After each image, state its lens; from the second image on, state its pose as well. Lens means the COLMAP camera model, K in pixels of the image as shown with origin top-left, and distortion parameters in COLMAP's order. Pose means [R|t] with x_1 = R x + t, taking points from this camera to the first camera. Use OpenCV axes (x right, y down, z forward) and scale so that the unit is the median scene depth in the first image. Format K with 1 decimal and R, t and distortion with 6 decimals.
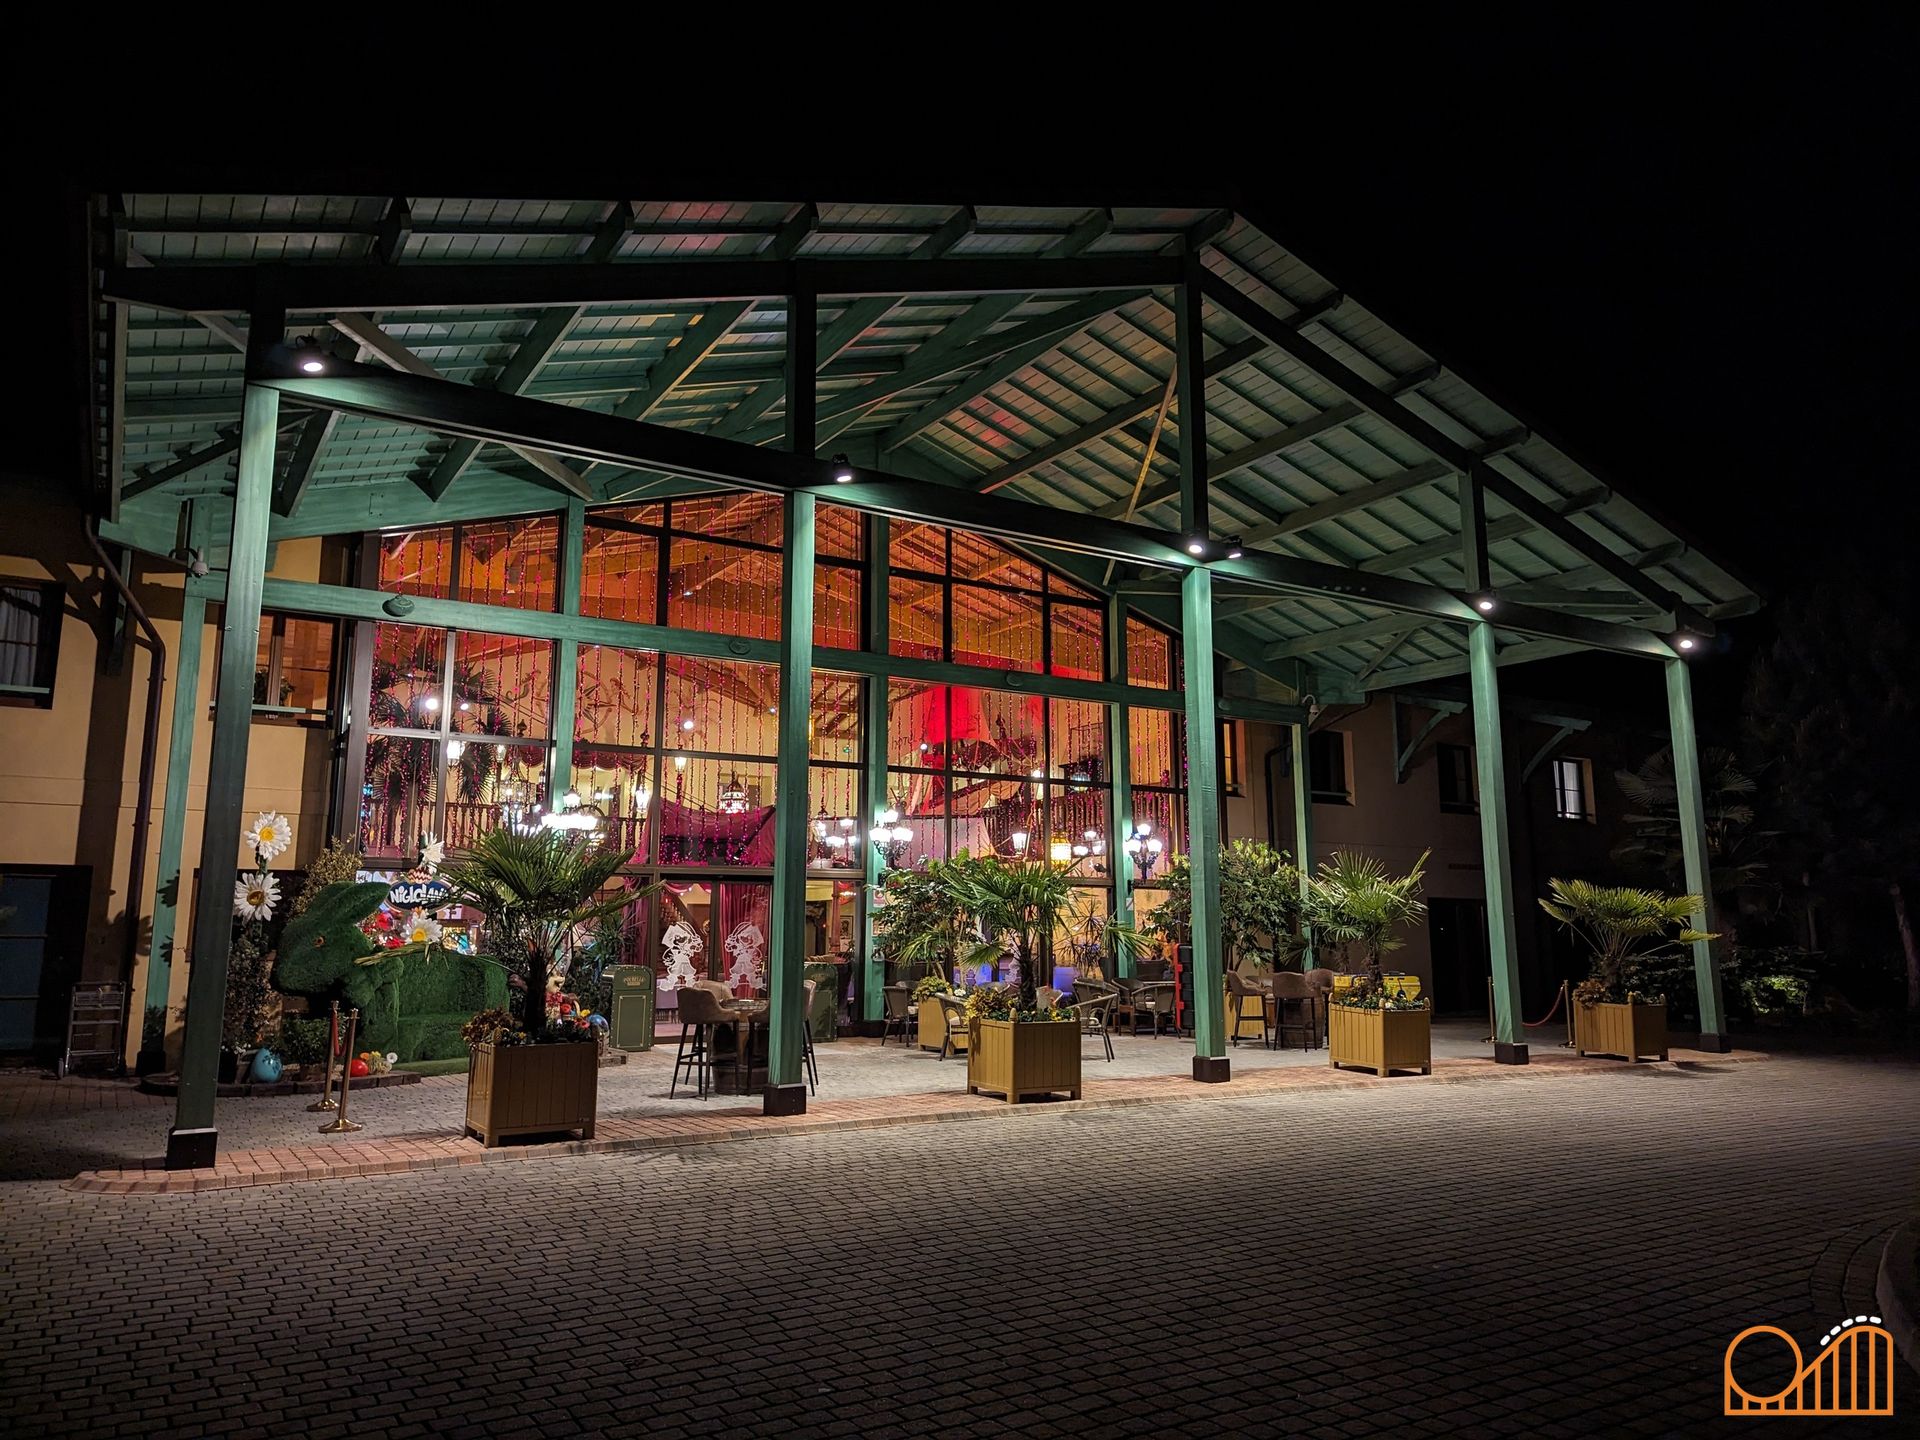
lens RADIAL K [[1358.0, 0, 955.2], [0, 1358.0, 714.9], [0, 0, 1]] dist [0.038000, -0.016170]
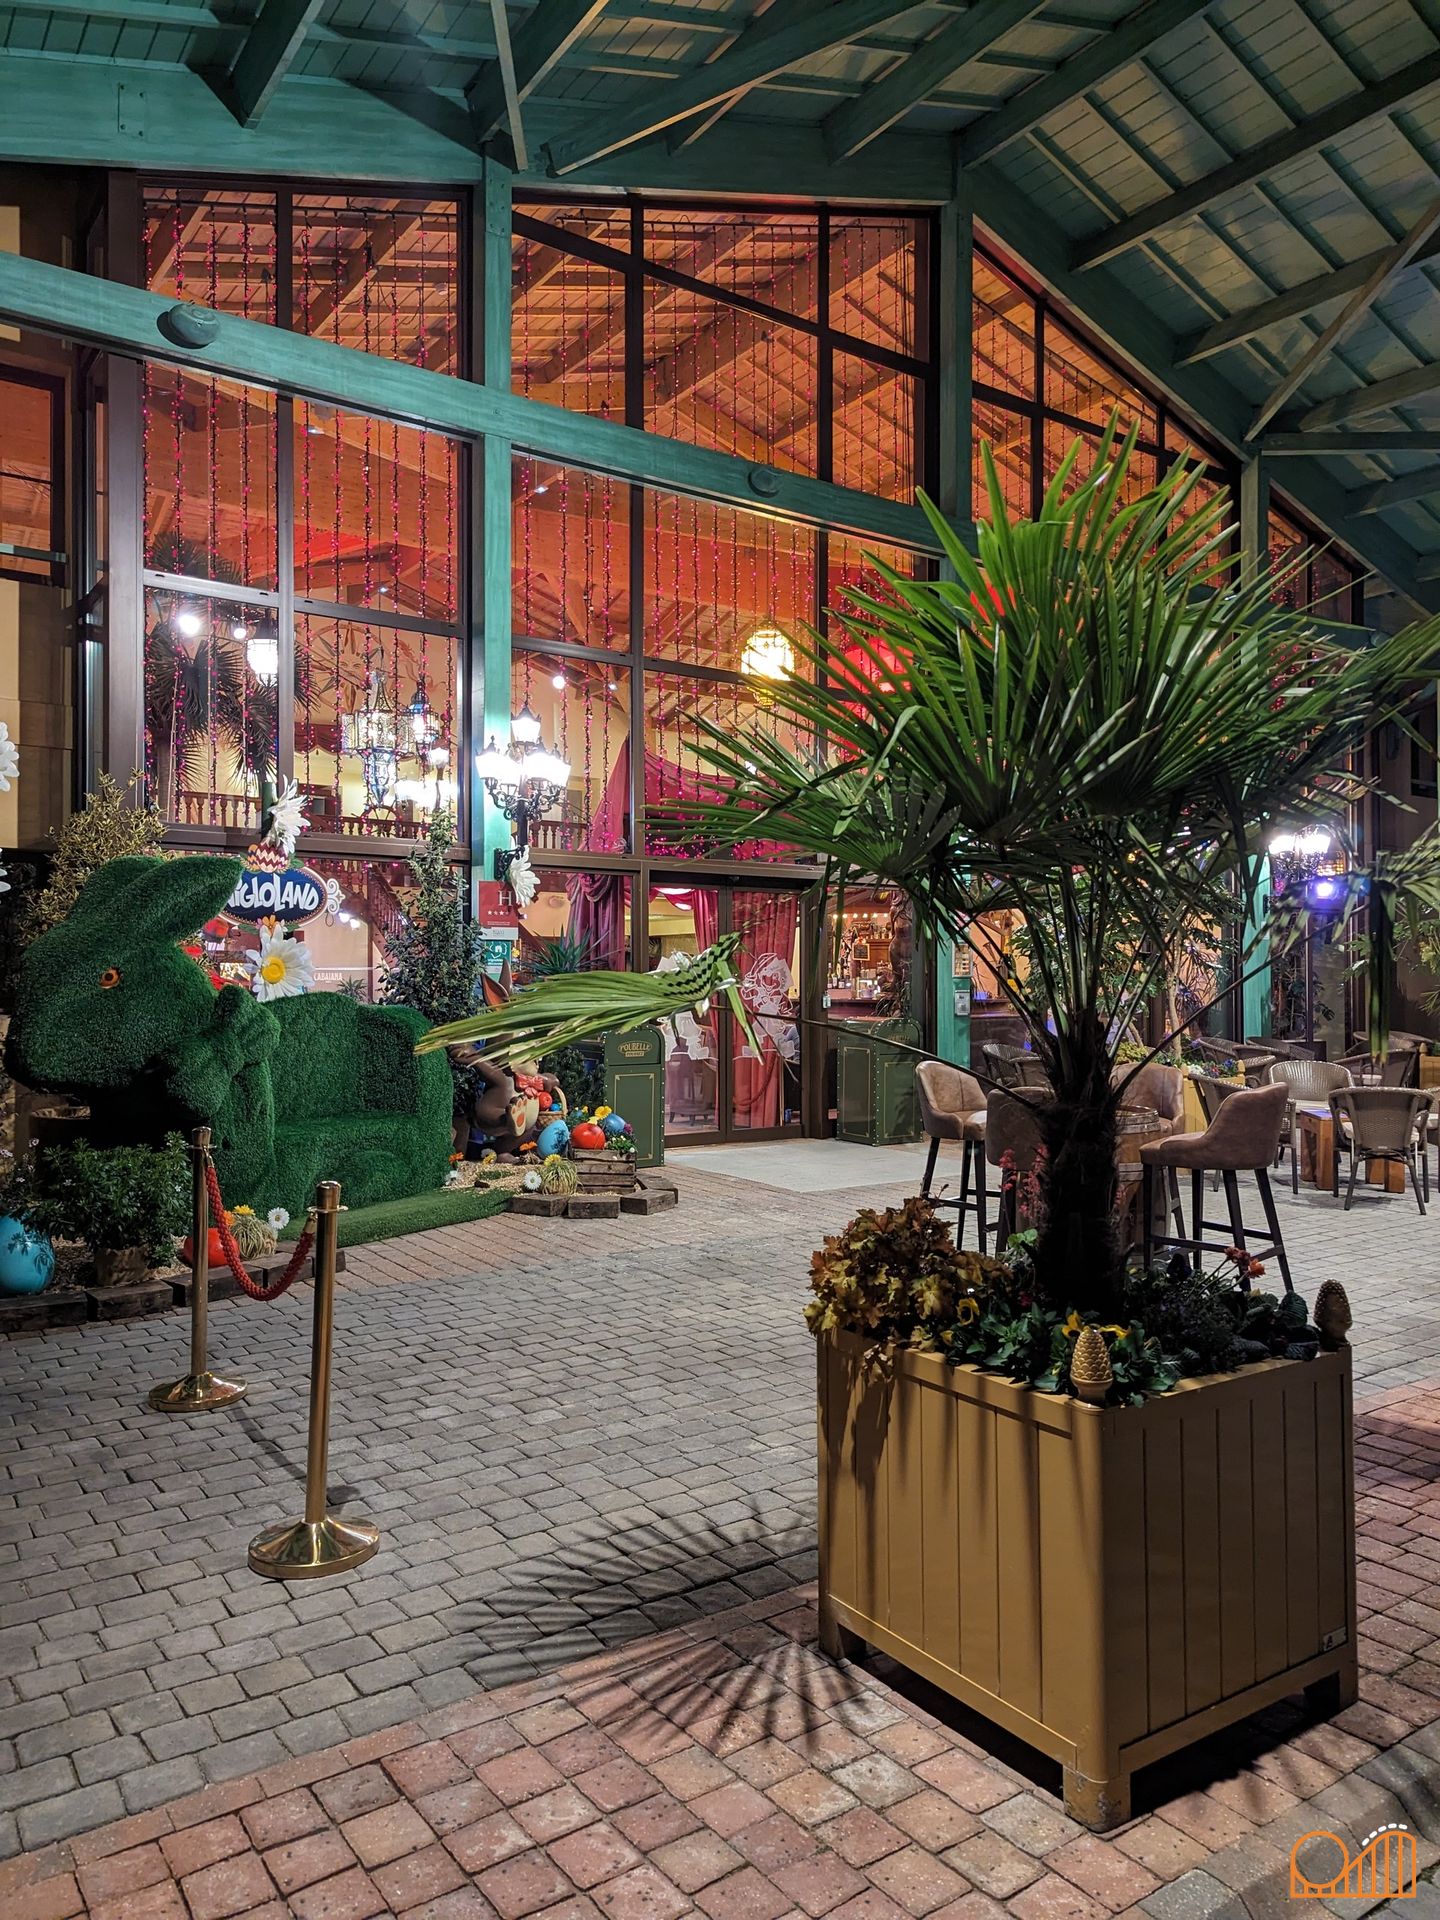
lens RADIAL K [[1358.0, 0, 724.6], [0, 1358.0, 961.7], [0, 0, 1]] dist [0.038000, -0.016170]
pose [[0.998070, -0.000393, 0.062105, -0.239954], [-0.008809, 0.988976, 0.147817, 0.075397], [-0.061478, -0.148078, 0.987063, 0.447782]]
